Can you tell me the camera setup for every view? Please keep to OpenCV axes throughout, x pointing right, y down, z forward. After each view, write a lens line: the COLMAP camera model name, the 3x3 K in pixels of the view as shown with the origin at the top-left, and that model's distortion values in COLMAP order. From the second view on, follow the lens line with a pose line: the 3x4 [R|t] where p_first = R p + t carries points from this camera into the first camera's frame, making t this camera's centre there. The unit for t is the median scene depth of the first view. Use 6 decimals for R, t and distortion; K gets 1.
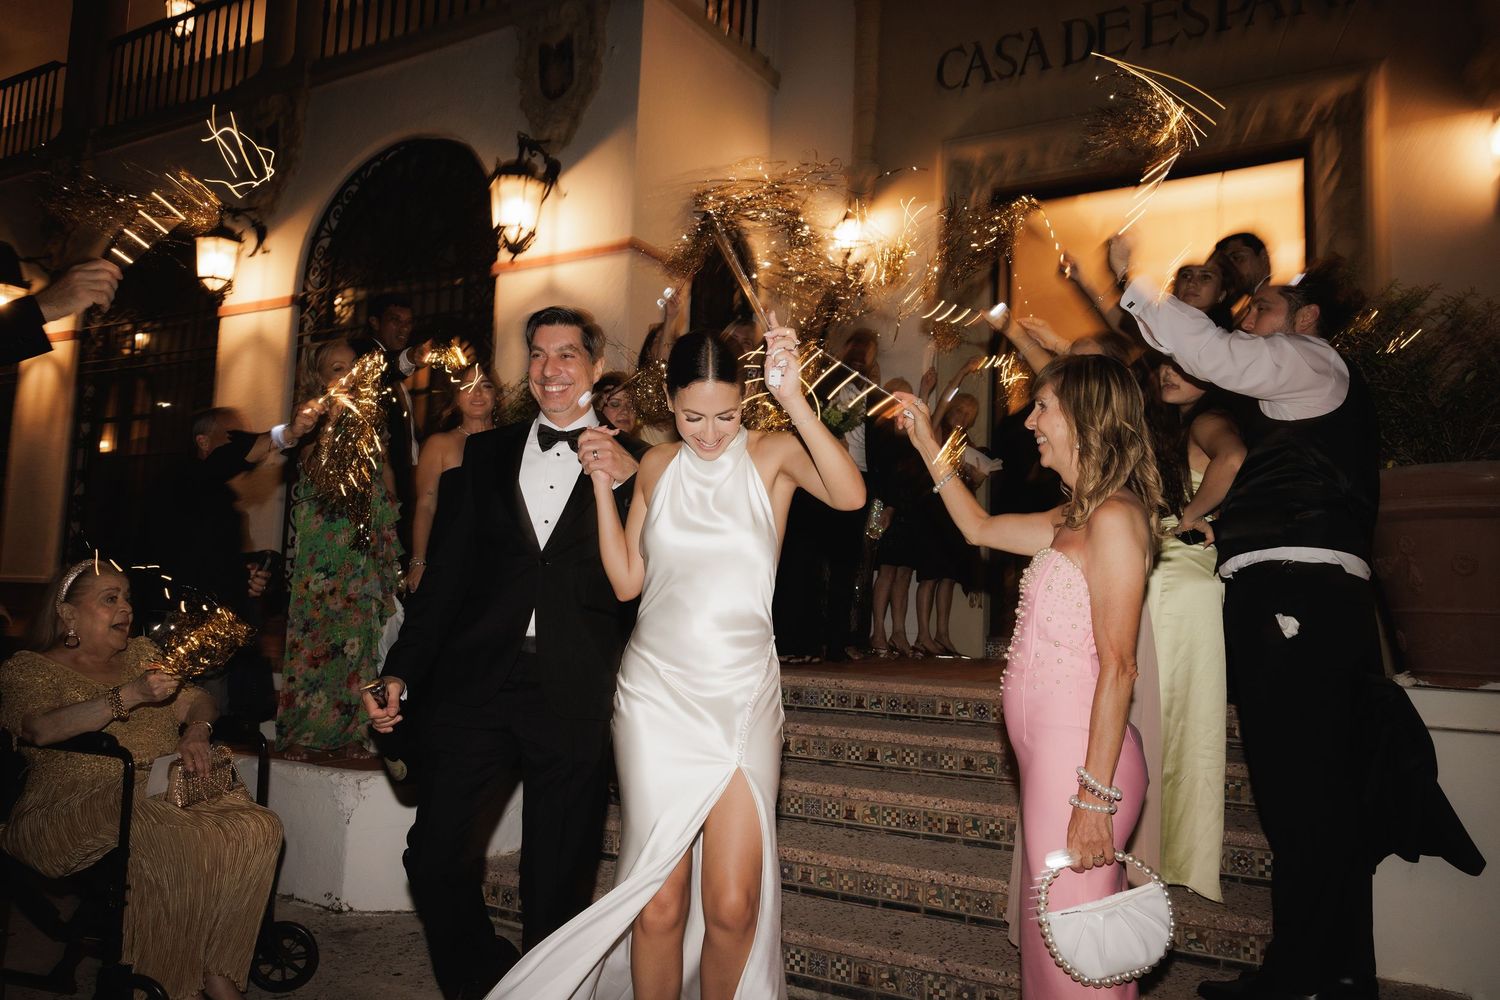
lens RADIAL K [[1215.4, 0, 748.5], [0, 1215.4, 503.9], [0, 0, 1]] dist [0.001645, -0.002557]
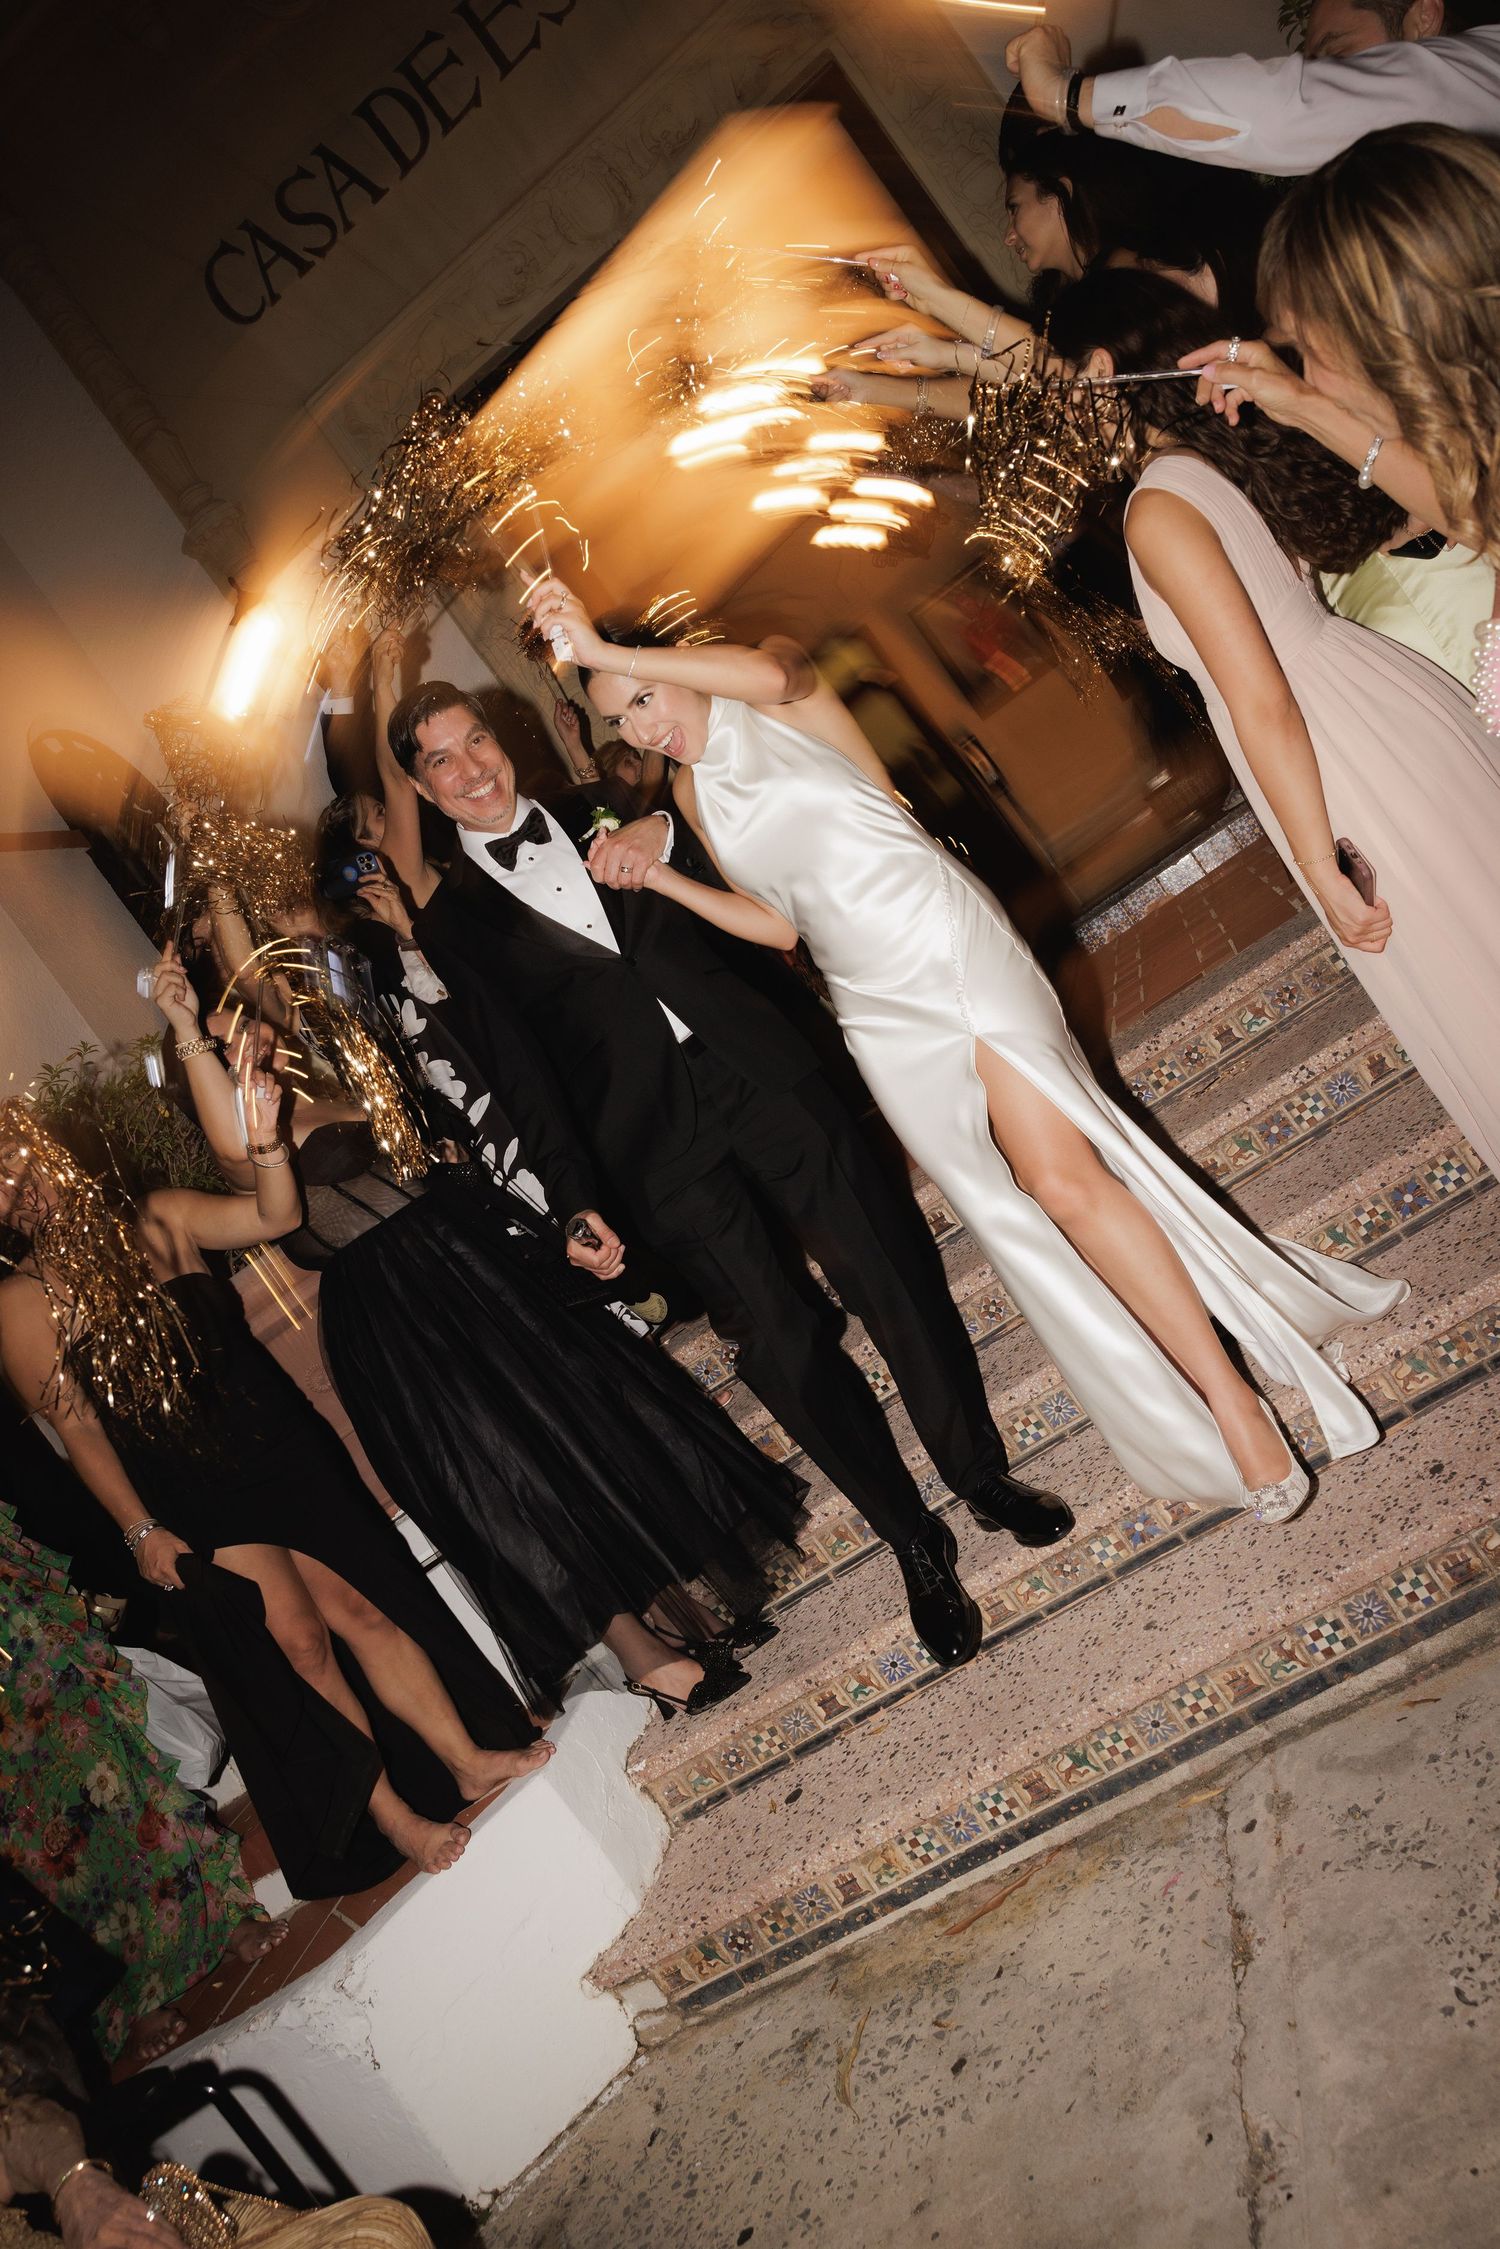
lens RADIAL K [[1822.3, 0, 749.9], [0, 1822.3, 1120.5], [0, 0, 1]] dist [0.001645, -0.002557]
pose [[0.758829, -0.601539, 0.249657, -0.190228], [0.587939, 0.797601, 0.134758, -0.044456], [-0.280189, 0.044525, 0.958912, 0.286907]]
